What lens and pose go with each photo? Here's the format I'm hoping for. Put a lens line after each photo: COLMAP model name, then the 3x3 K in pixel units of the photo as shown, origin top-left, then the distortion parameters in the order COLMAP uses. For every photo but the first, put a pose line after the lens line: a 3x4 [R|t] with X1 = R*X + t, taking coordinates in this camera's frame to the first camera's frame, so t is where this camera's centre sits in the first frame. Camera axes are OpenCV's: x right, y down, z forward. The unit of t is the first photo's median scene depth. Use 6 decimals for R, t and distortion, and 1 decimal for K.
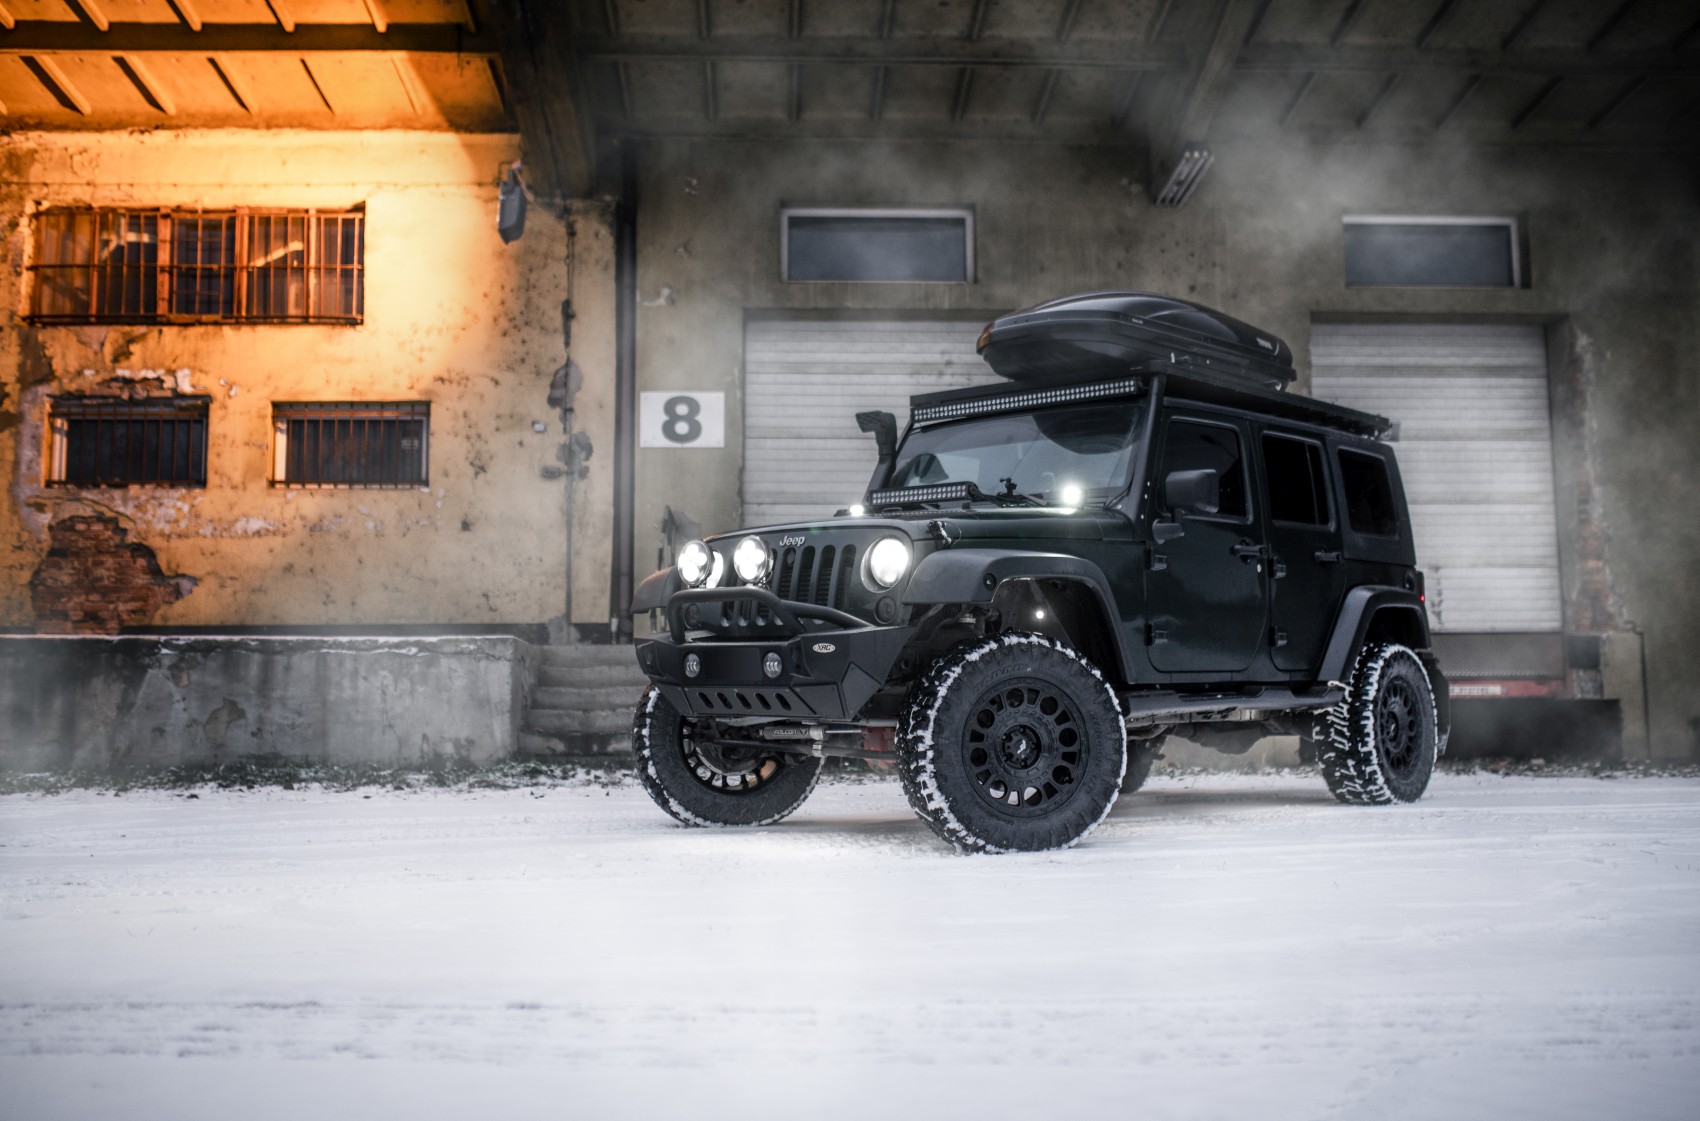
lens RADIAL K [[1686.8, 0, 852.6], [0, 1686.8, 550.6], [0, 0, 1]] dist [-0.068849, 0.110681]
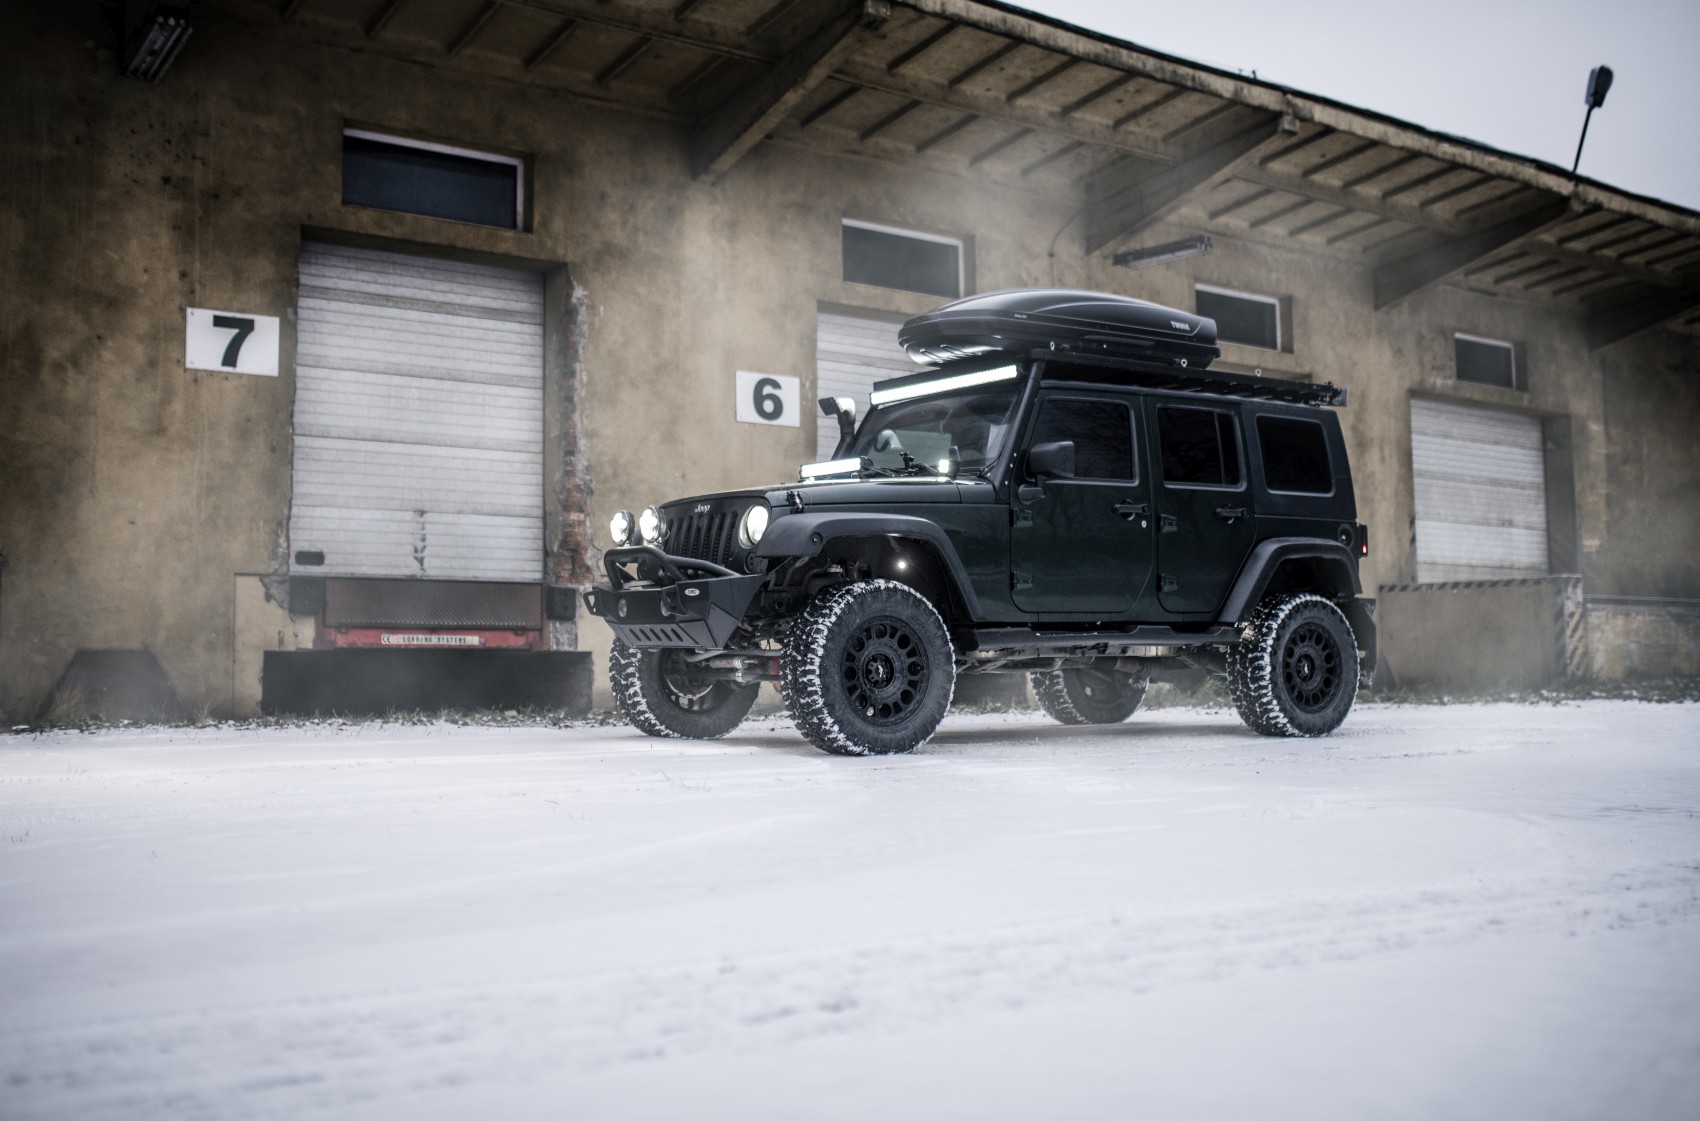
lens RADIAL K [[1686.8, 0, 852.6], [0, 1686.8, 550.6], [0, 0, 1]] dist [-0.068849, 0.110681]
pose [[0.844528, 0.041838, 0.533874, 0.047544], [-0.054873, 0.998457, 0.008557, 0.011140], [-0.532692, -0.036522, 0.845521, 0.061138]]
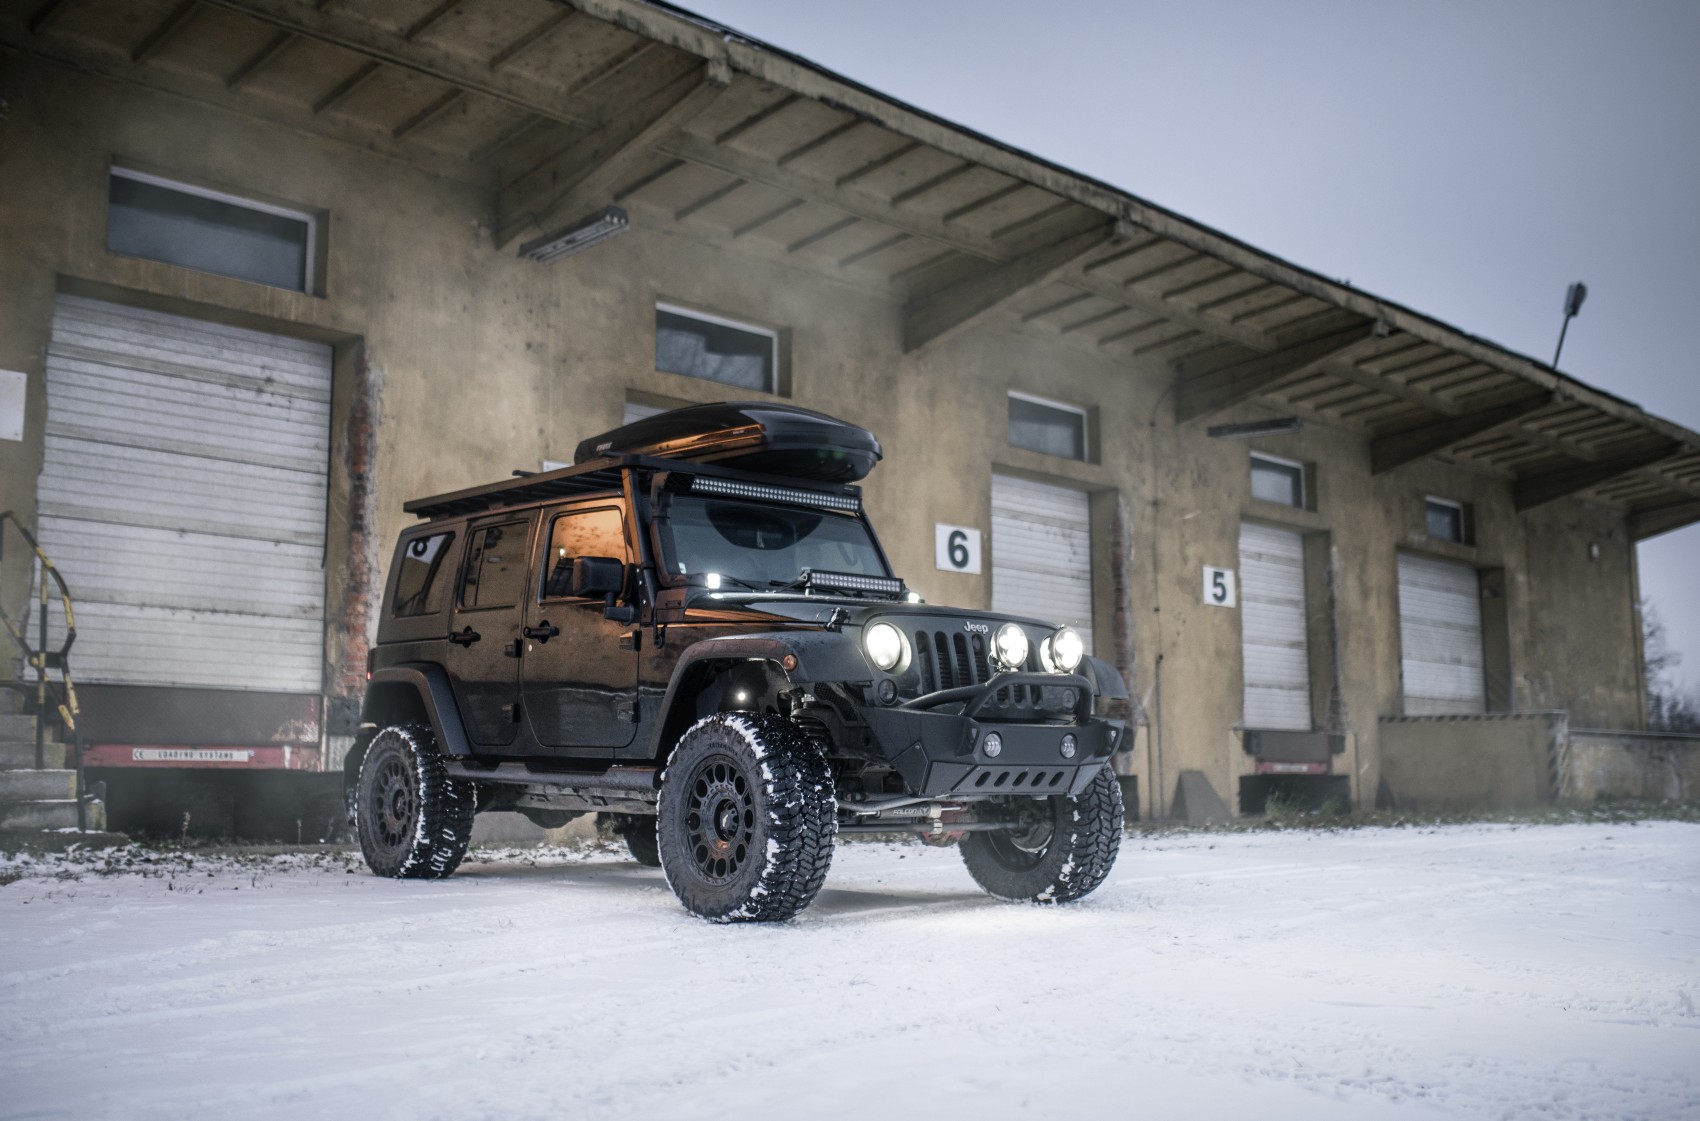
lens RADIAL K [[1703.2, 0, 852.3], [0, 1703.2, 529.8], [0, 0, 1]] dist [-0.070983, 0.122172]
pose [[0.744948, 0.106637, 0.658545, -0.303153], [-0.074461, 0.994265, -0.076769, 0.012403], [-0.662955, 0.008152, 0.748615, 0.140606]]
